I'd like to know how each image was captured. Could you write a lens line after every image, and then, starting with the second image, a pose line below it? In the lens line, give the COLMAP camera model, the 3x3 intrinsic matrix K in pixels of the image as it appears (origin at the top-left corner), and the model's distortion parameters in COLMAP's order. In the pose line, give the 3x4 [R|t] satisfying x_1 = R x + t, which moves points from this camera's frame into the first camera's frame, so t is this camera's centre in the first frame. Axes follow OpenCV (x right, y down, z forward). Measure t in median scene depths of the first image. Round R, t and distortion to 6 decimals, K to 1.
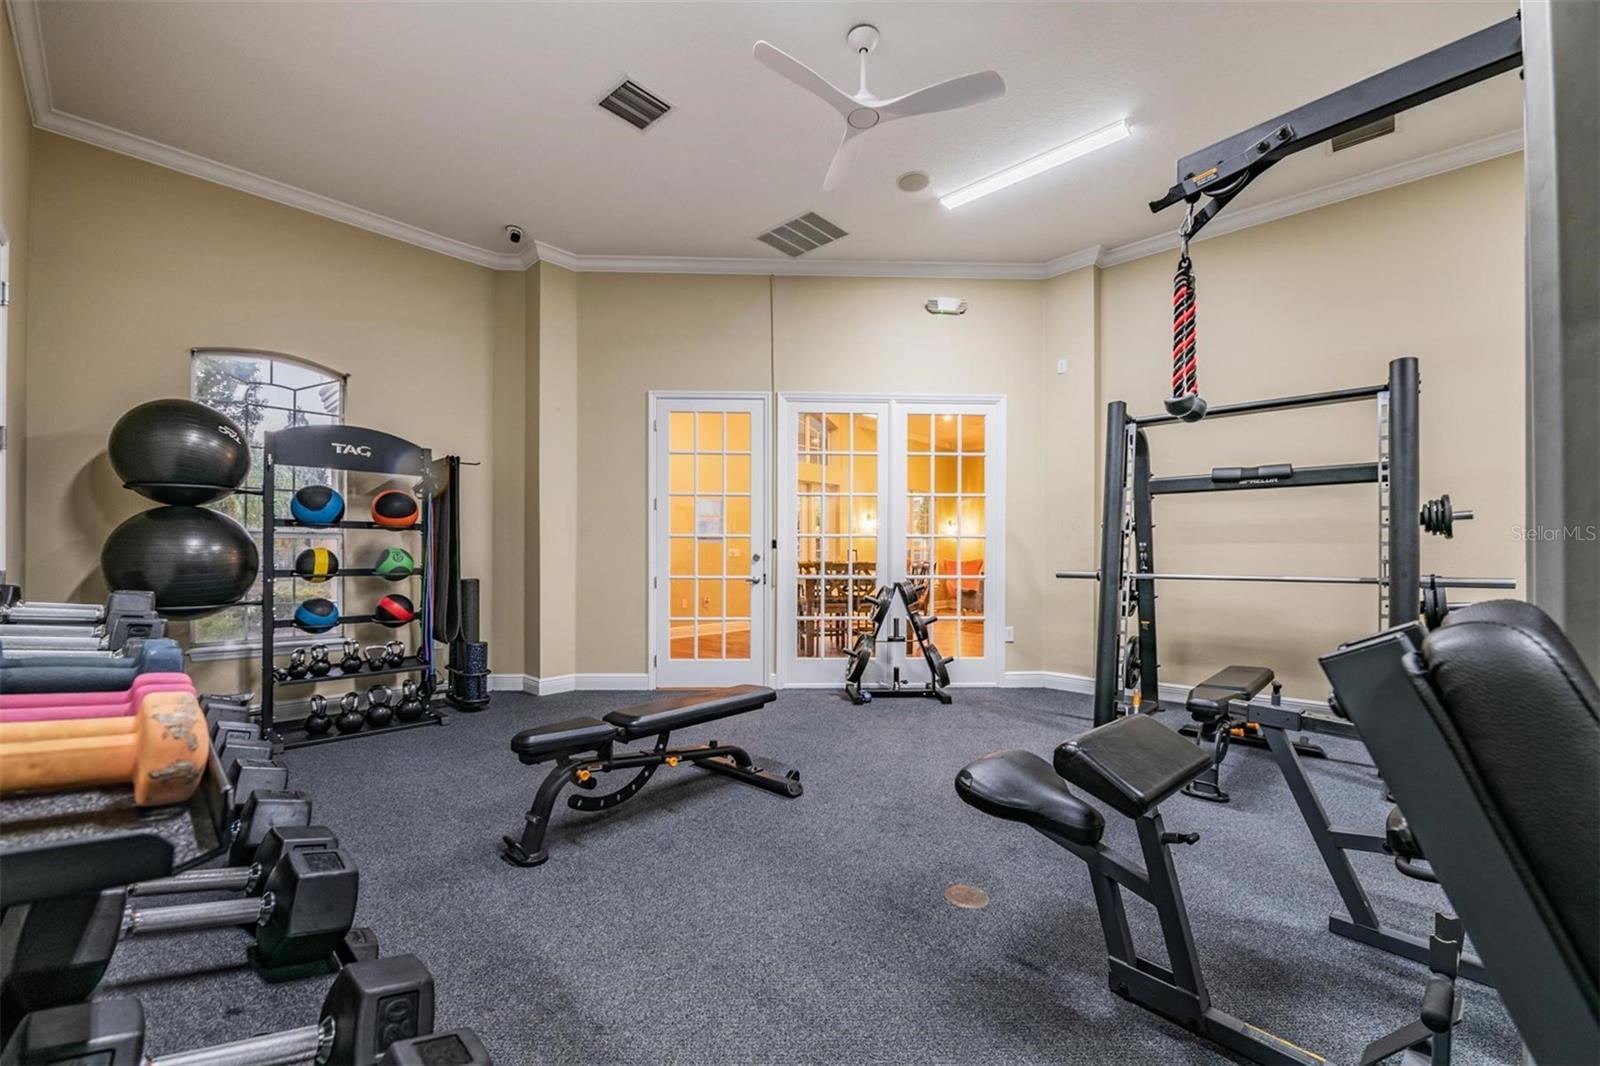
lens RADIAL K [[638.2, 0, 778.2], [0, 638.2, 553.7], [0, 0, 1]] dist [-0.000251, -0.000247]
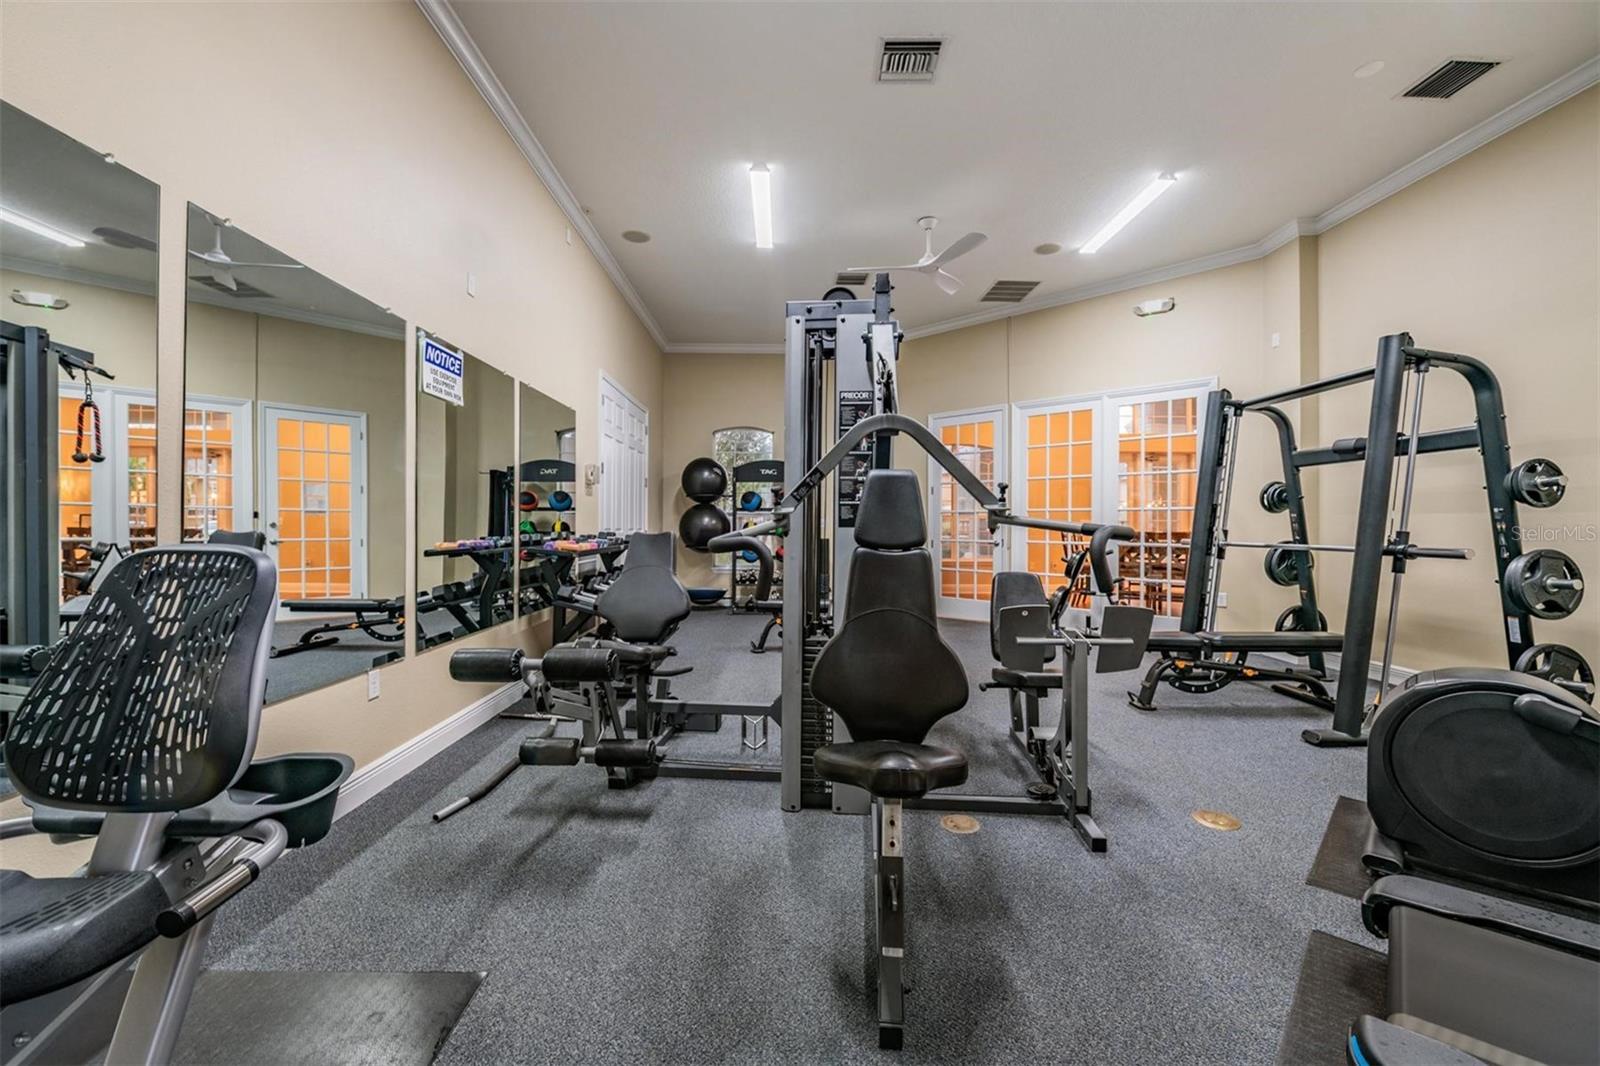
lens RADIAL K [[638.2, 0, 804.2], [0, 638.2, 527.1], [0, 0, 1]] dist [-0.000251, -0.000247]
pose [[0.710443, 0.003535, -0.703745, 0.768811], [0.001178, 0.999980, 0.006212, -0.003011], [0.703753, -0.005242, 0.710425, -0.312946]]
